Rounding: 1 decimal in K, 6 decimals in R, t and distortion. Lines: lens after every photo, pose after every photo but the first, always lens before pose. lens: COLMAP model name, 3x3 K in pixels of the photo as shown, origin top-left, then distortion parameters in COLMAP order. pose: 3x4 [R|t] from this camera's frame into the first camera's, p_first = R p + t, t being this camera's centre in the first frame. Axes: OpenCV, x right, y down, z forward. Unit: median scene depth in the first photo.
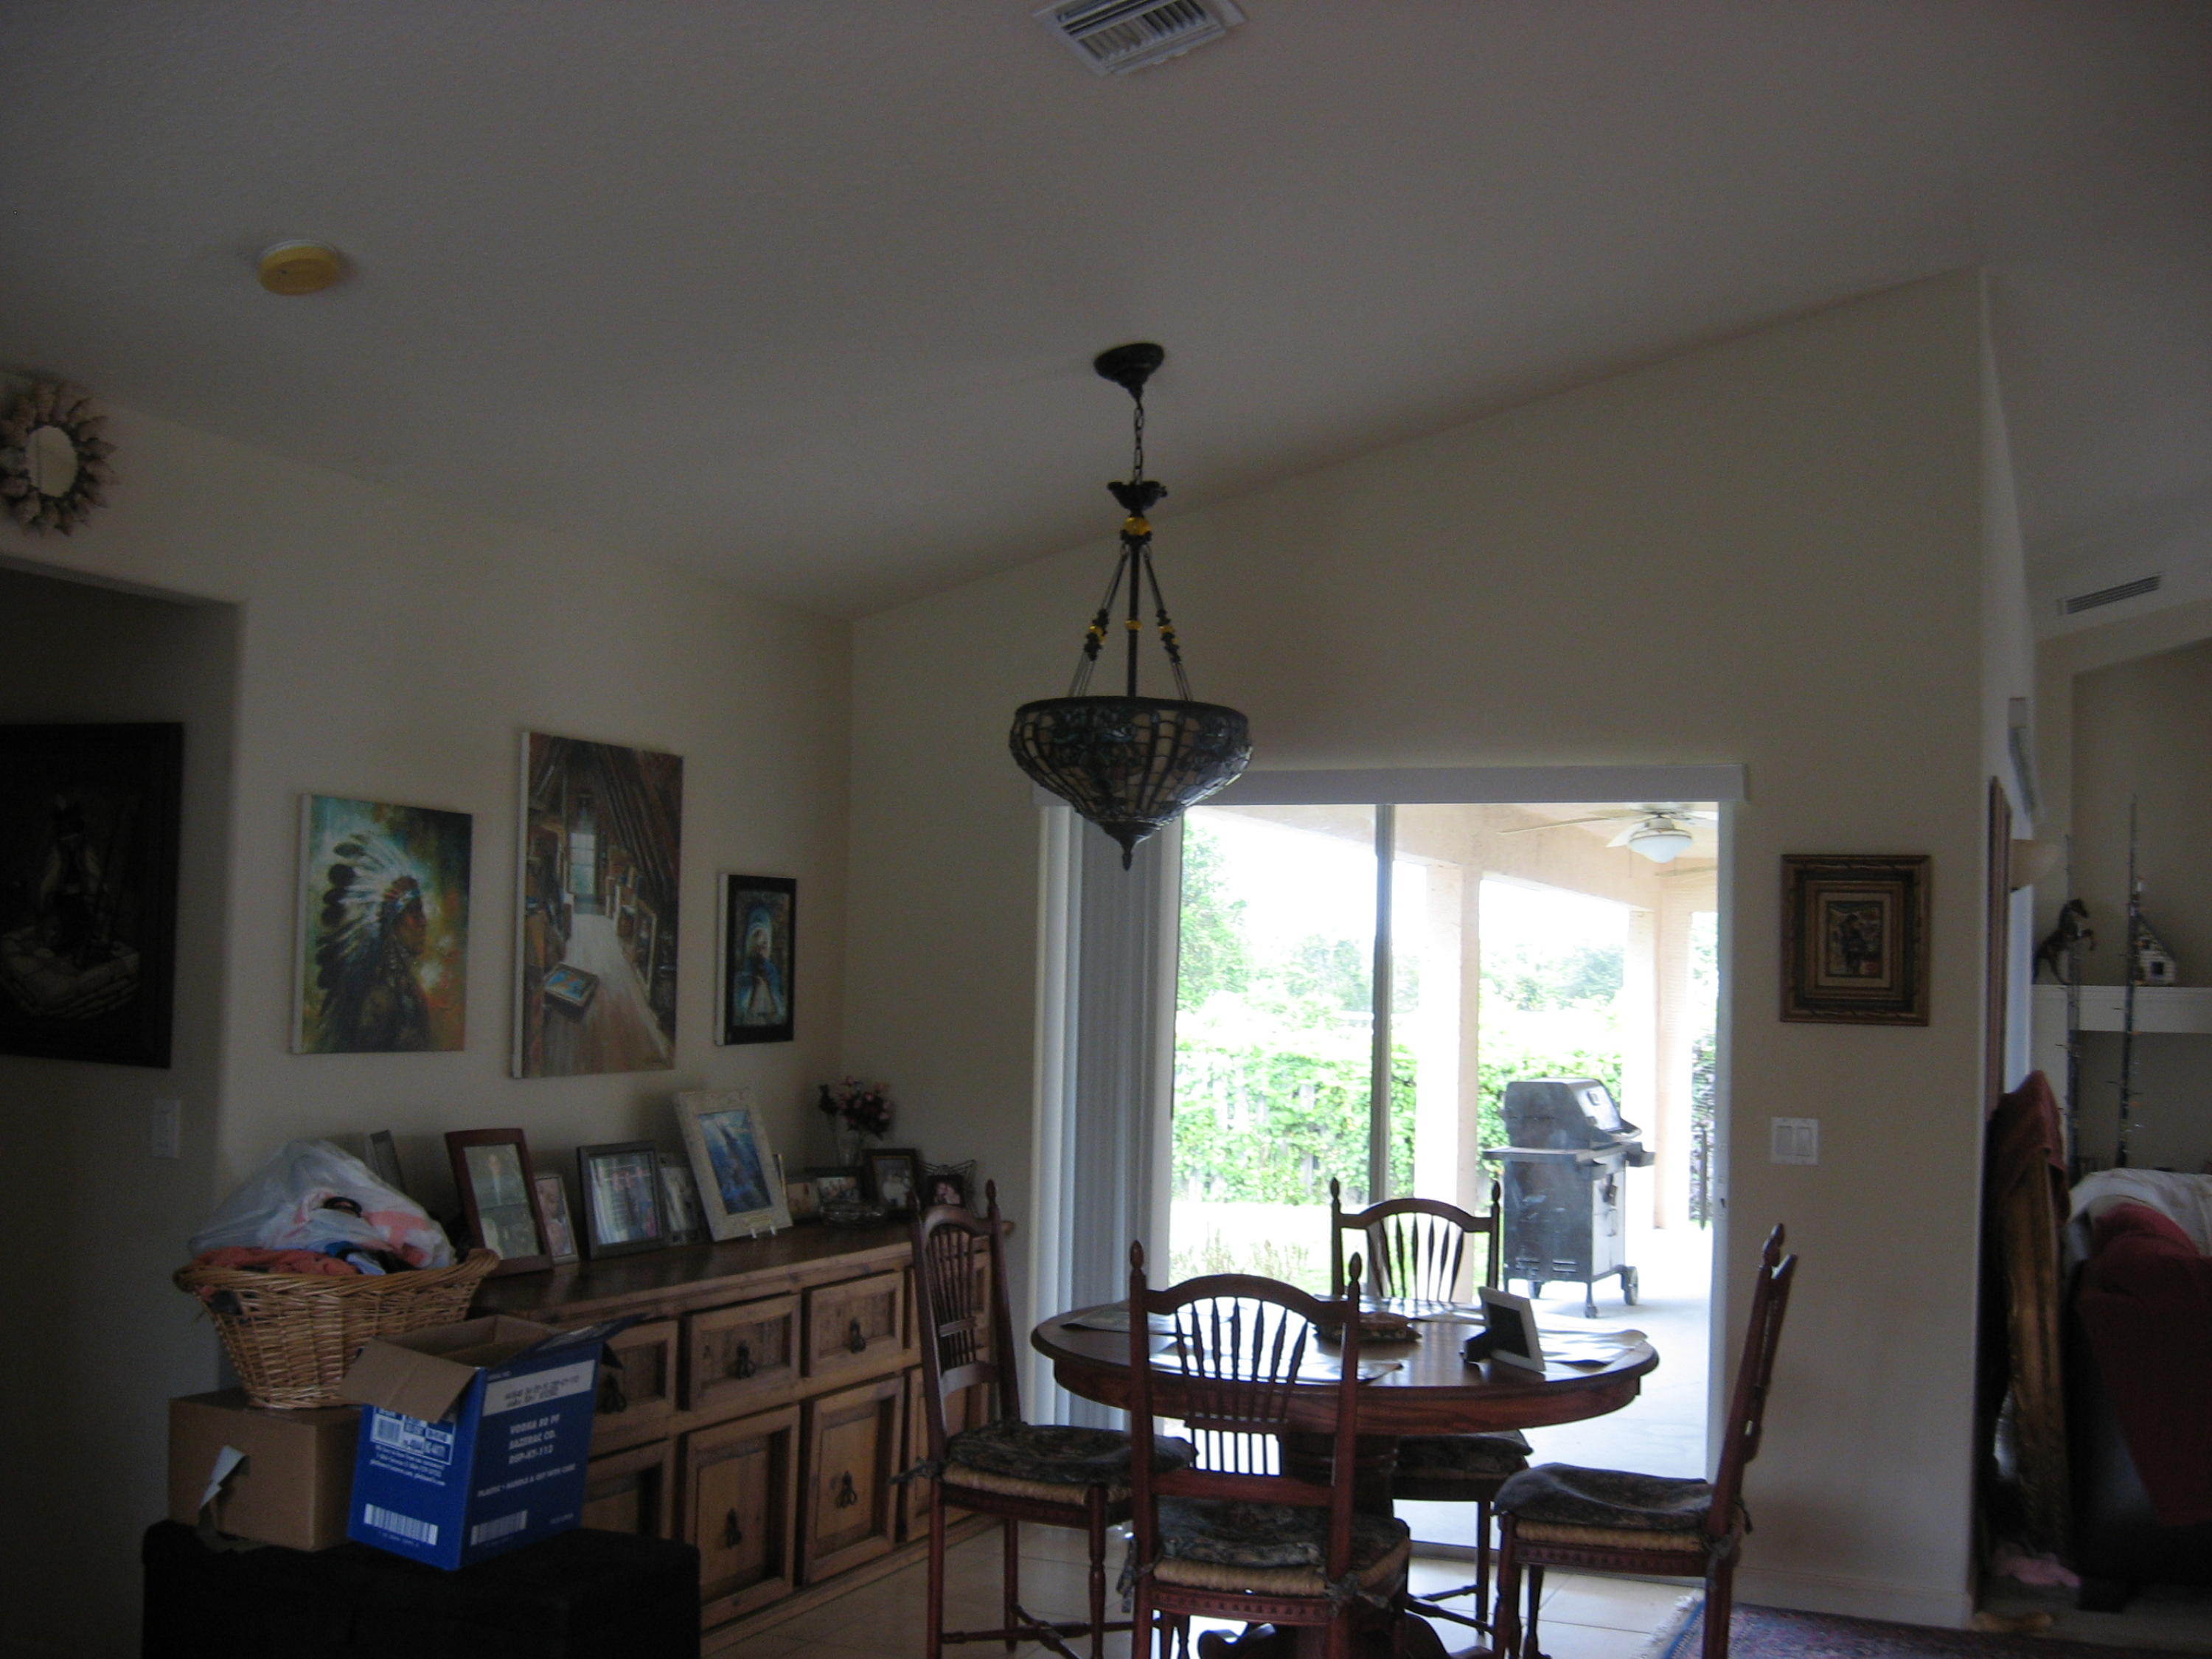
lens RADIAL K [[2271.2, 0, 1105.5], [0, 2271.2, 871.9], [0, 0, 1]] dist [-0.139836, 0.071257]
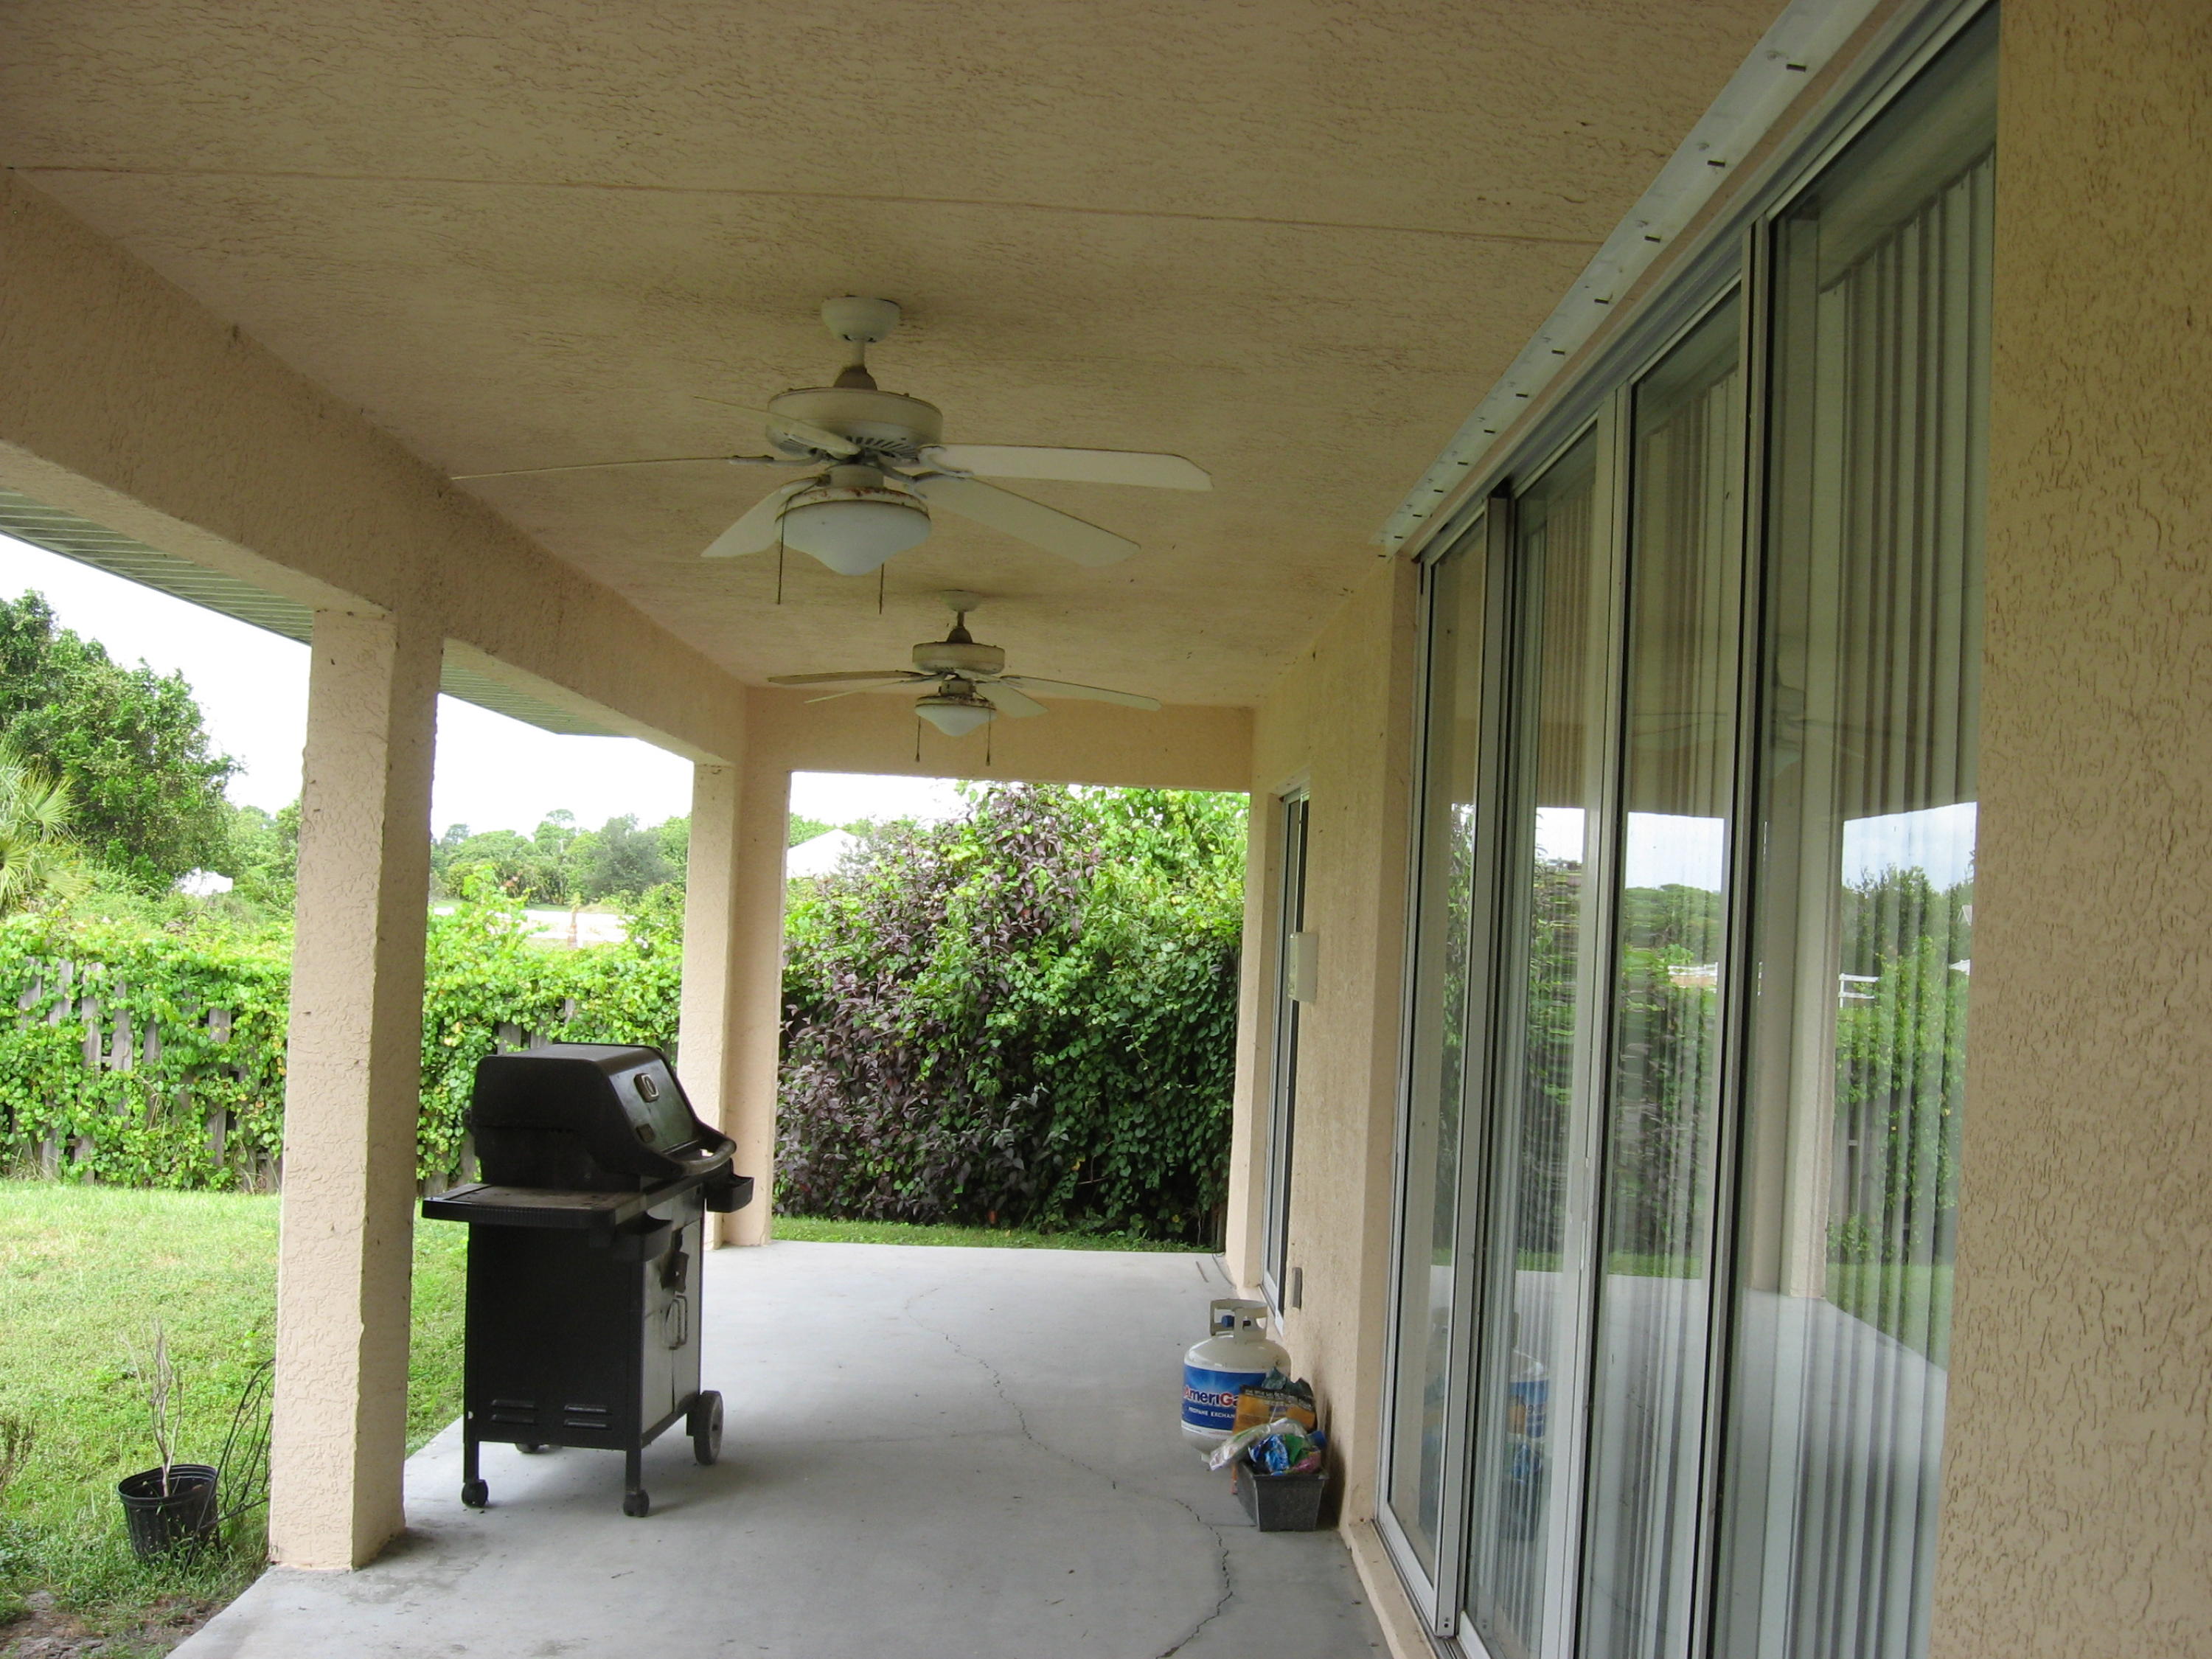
lens RADIAL K [[2271.2, 0, 1105.5], [0, 2271.2, 871.9], [0, 0, 1]] dist [-0.139836, 0.071257]
pose [[0.910641, 0.027587, 0.412278, 0.053980], [-0.046861, 0.998227, 0.036711, 0.014527], [-0.410534, -0.052751, 0.910318, 0.271036]]
